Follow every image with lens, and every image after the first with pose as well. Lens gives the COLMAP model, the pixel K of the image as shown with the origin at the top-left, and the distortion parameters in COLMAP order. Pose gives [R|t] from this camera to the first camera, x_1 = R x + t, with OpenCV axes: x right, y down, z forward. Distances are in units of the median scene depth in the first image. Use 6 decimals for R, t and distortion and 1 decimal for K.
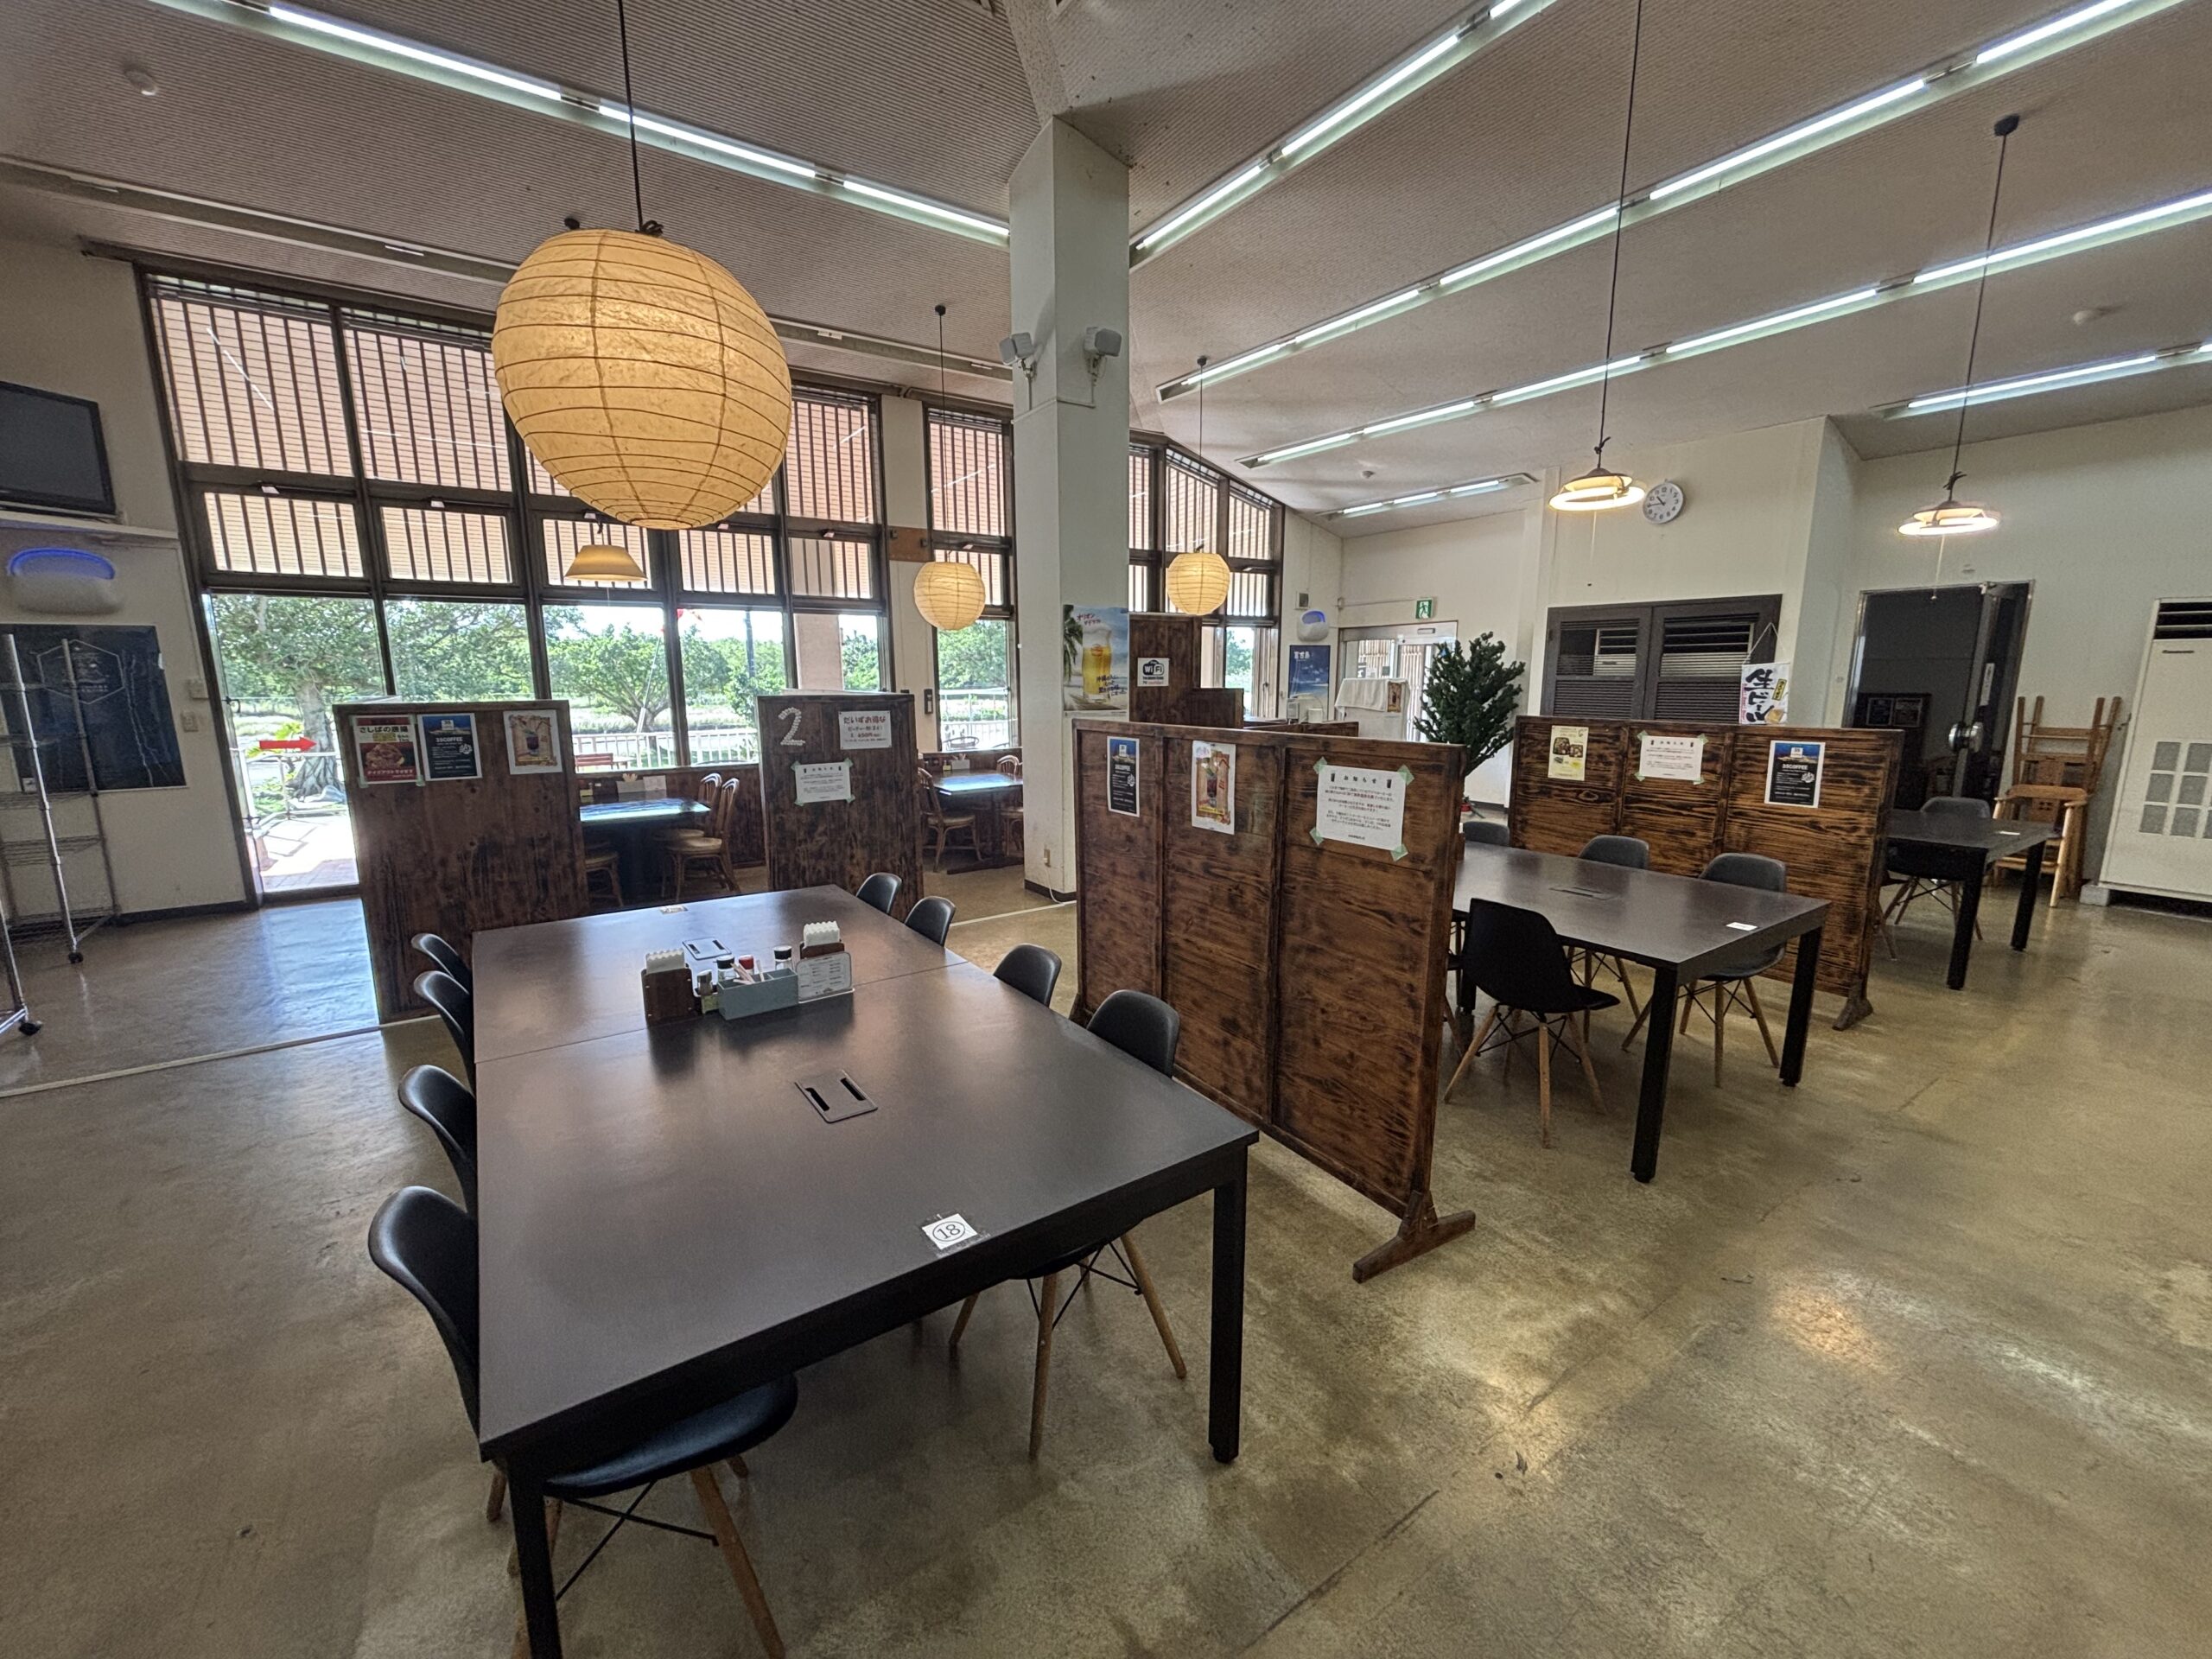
lens RADIAL K [[887.8, 0, 1107.0], [0, 887.8, 830.7], [0, 0, 1]] dist [0.002634, -0.001743]
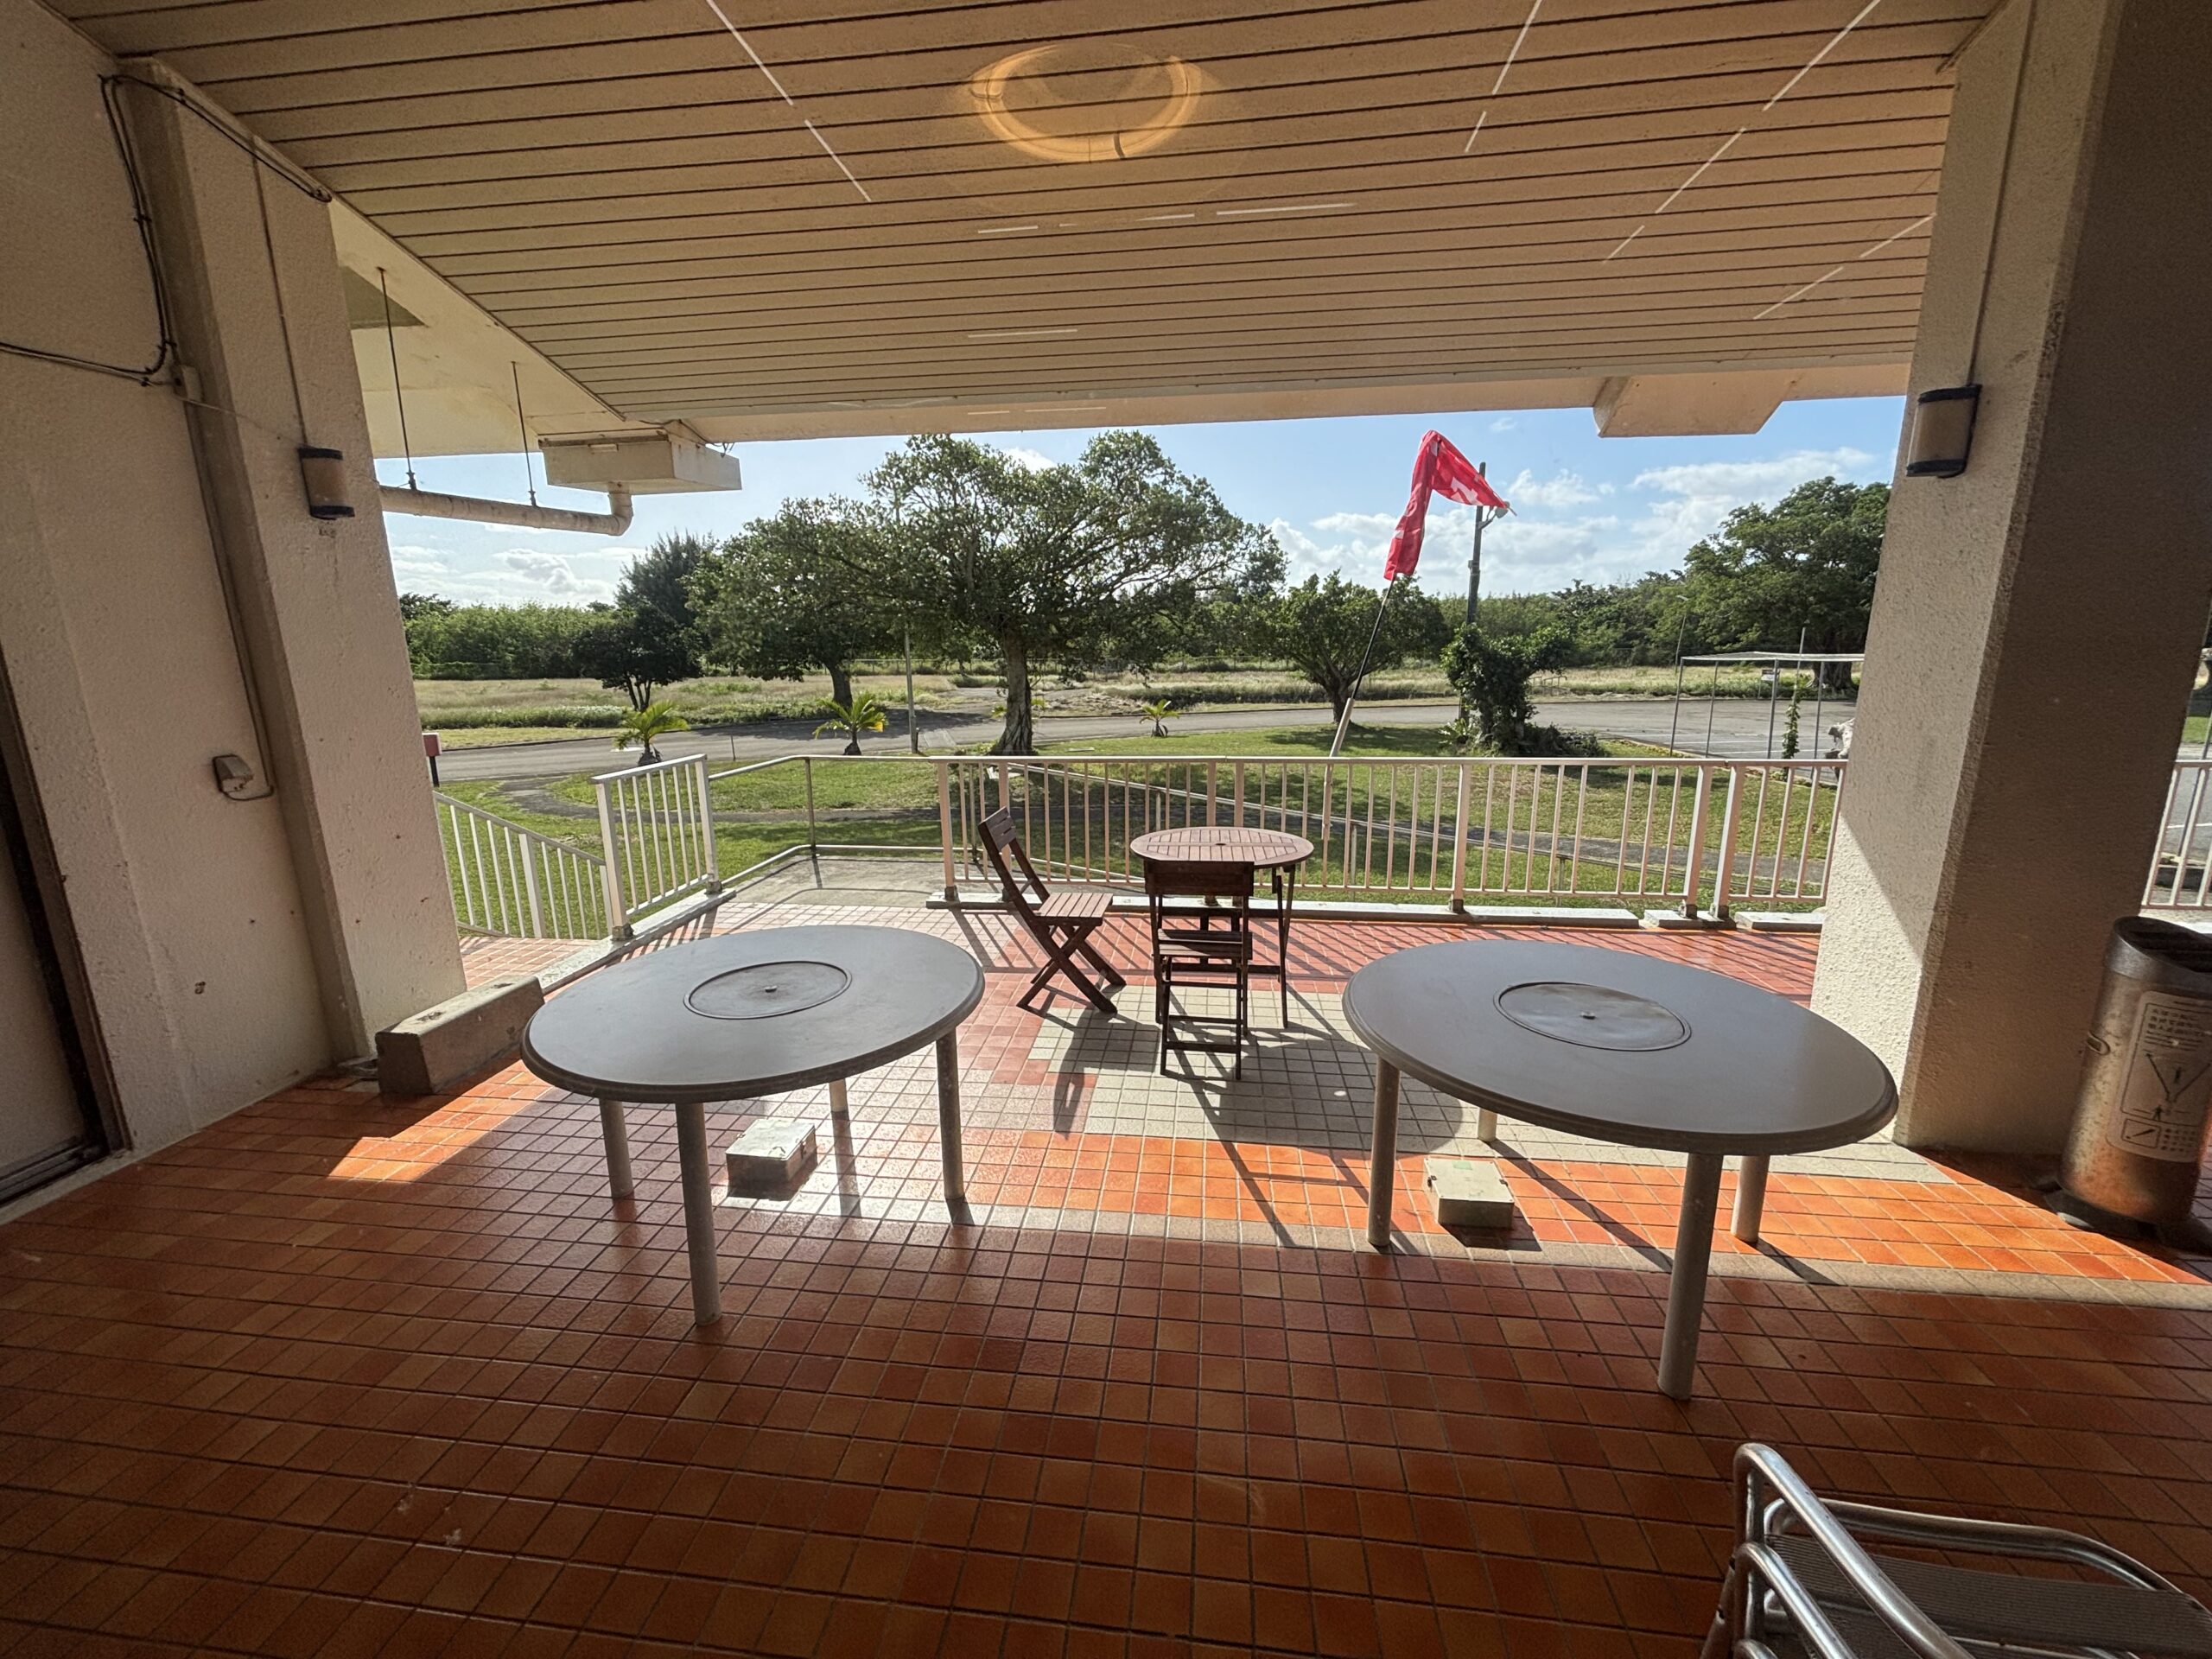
lens RADIAL K [[887.8, 0, 1102.8], [0, 887.8, 831.6], [0, 0, 1]] dist [0.002634, -0.001743]
pose [[0.749908, 0.130747, -0.648494, -0.136202], [-0.103762, 0.991388, 0.079892, -0.039162], [0.653355, 0.007377, 0.757016, 0.240753]]
